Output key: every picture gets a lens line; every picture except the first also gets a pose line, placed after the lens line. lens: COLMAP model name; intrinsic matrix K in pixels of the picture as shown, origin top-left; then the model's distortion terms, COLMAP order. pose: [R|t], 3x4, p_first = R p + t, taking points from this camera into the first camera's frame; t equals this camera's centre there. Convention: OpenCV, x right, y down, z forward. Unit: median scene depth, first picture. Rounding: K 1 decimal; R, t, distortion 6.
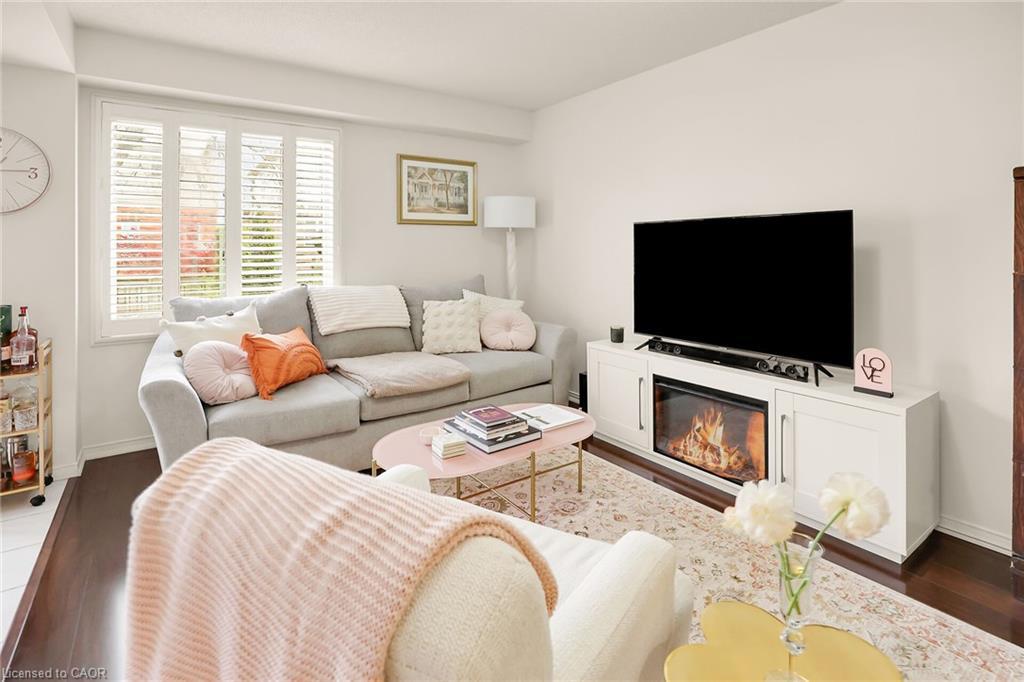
lens RADIAL K [[508.6, 0, 512.9], [0, 508.6, 244.3], [0, 0, 1]] dist [-0.013748, 0.000128]
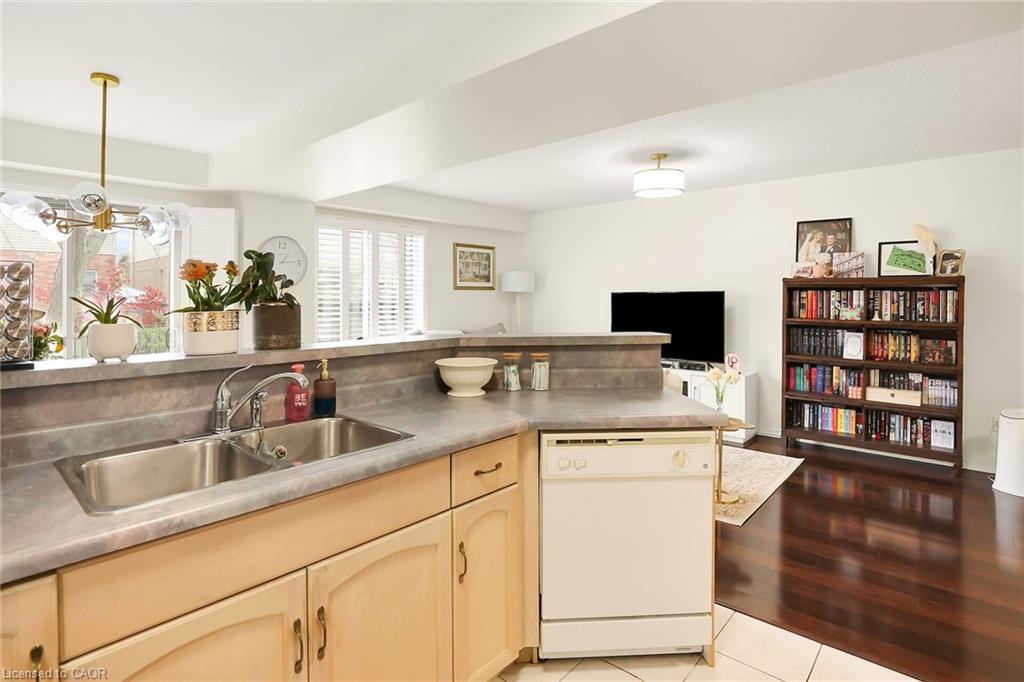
lens RADIAL K [[521.5, 0, 513.2], [0, 521.5, 295.7], [0, 0, 1]] dist [-0.028820, 0.000108]
pose [[0.973191, 0.006546, 0.229906, -0.411947], [-0.007052, 0.999974, 0.001378, -0.024746], [-0.229891, -0.002962, 0.973212, -0.547561]]
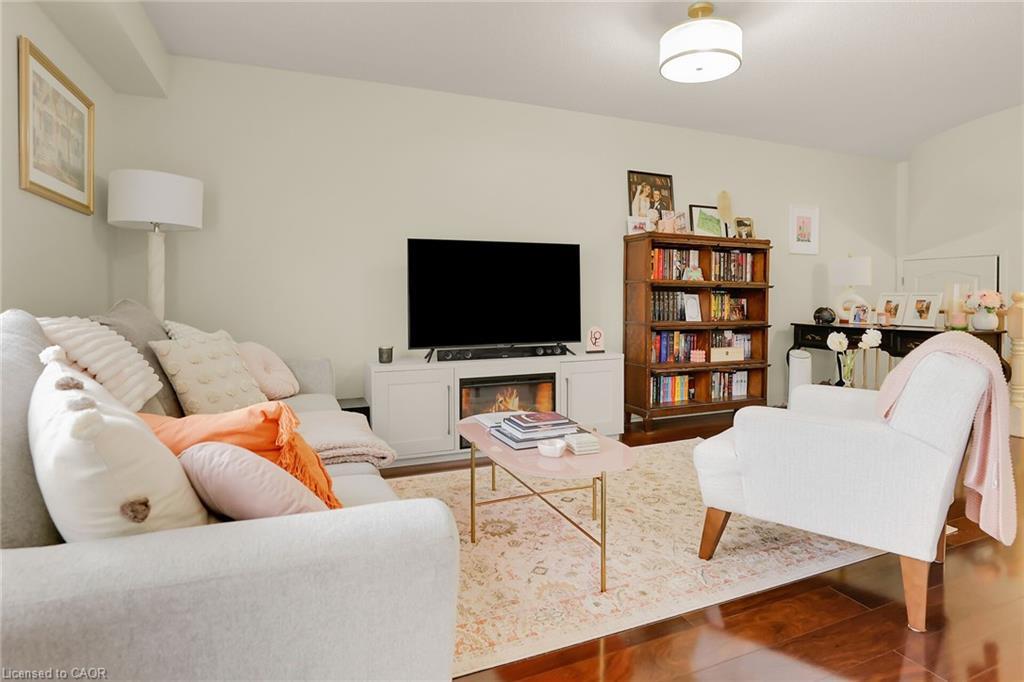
lens RADIAL K [[521.5, 0, 513.2], [0, 521.5, 295.7], [0, 0, 1]] dist [-0.028820, 0.000108]
pose [[0.235947, -0.005217, 0.971752, -0.570454], [-0.010057, 0.999919, 0.007810, 0.048658], [-0.971714, -0.011616, 0.235875, 0.457995]]
